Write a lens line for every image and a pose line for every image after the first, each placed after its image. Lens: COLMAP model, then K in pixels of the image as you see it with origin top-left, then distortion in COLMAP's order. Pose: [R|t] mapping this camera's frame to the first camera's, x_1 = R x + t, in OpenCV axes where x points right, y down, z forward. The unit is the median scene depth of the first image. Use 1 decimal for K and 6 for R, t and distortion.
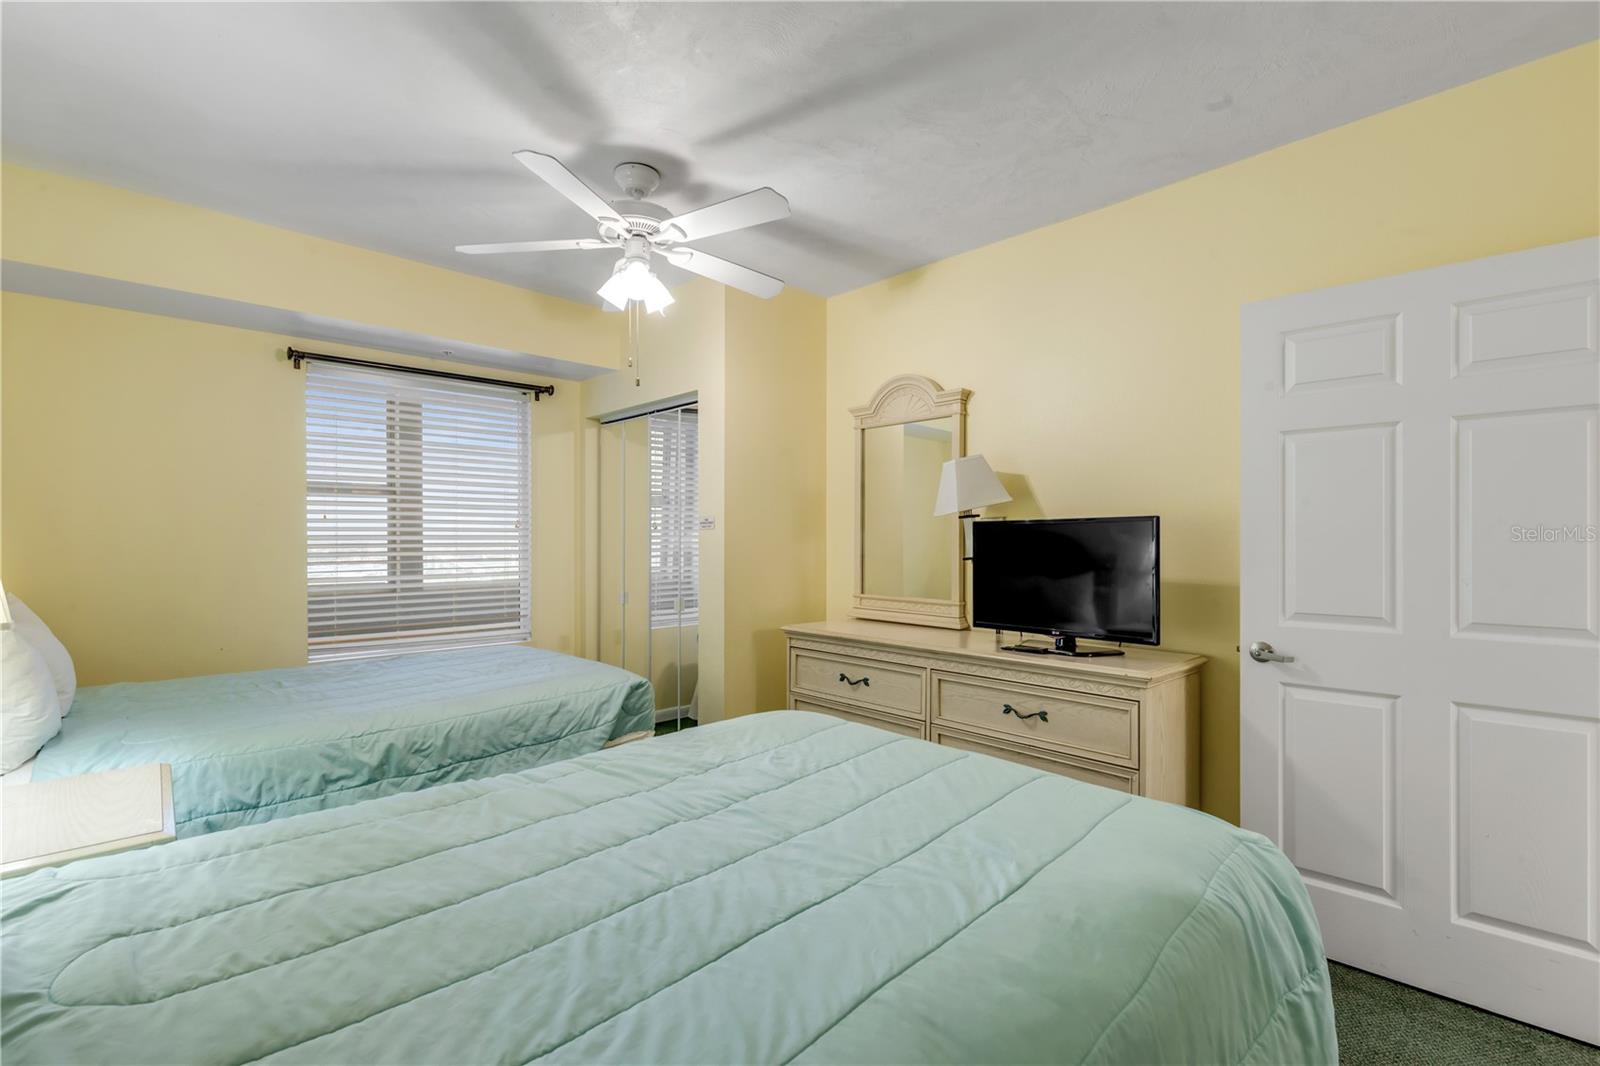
lens RADIAL K [[714.8, 0, 798.1], [0, 714.8, 531.2], [0, 0, 1]] dist [0.002777, 0.000018]
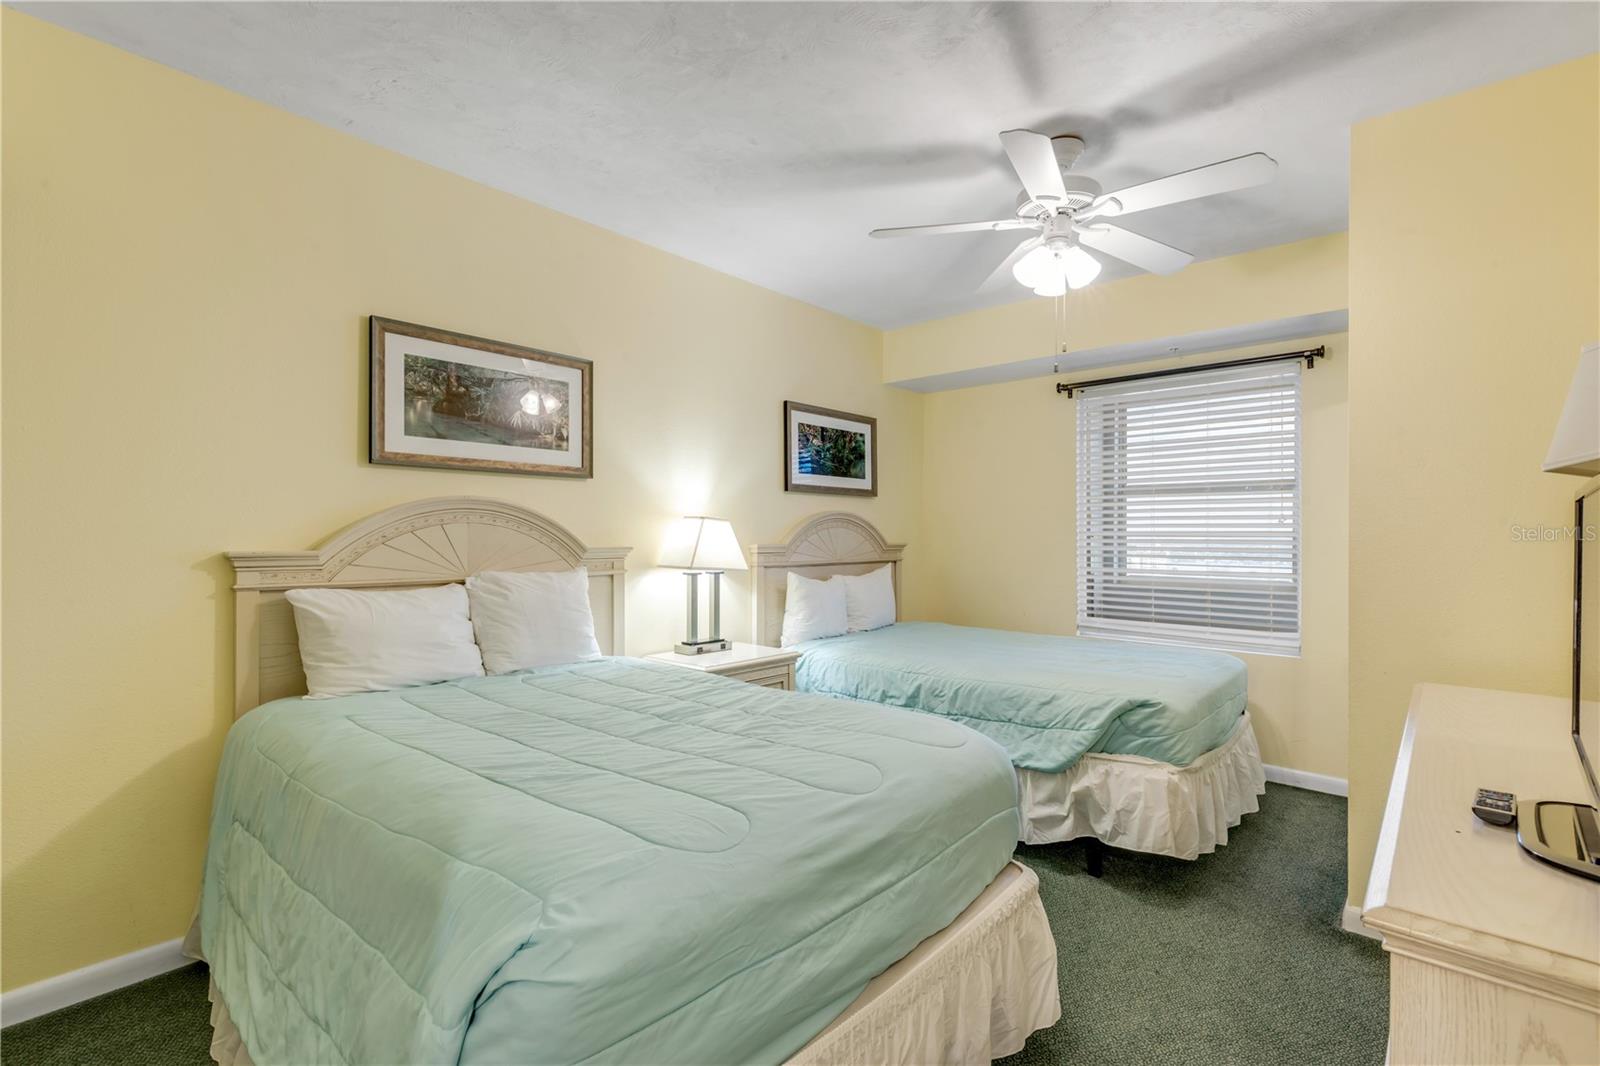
lens RADIAL K [[714.8, 0, 798.1], [0, 714.8, 531.2], [0, 0, 1]] dist [0.002777, 0.000018]
pose [[0.101694, -0.001981, -0.994814, 0.633836], [0.006744, 0.999976, -0.001302, 0.004201], [0.994793, -0.006577, 0.101705, 0.519654]]
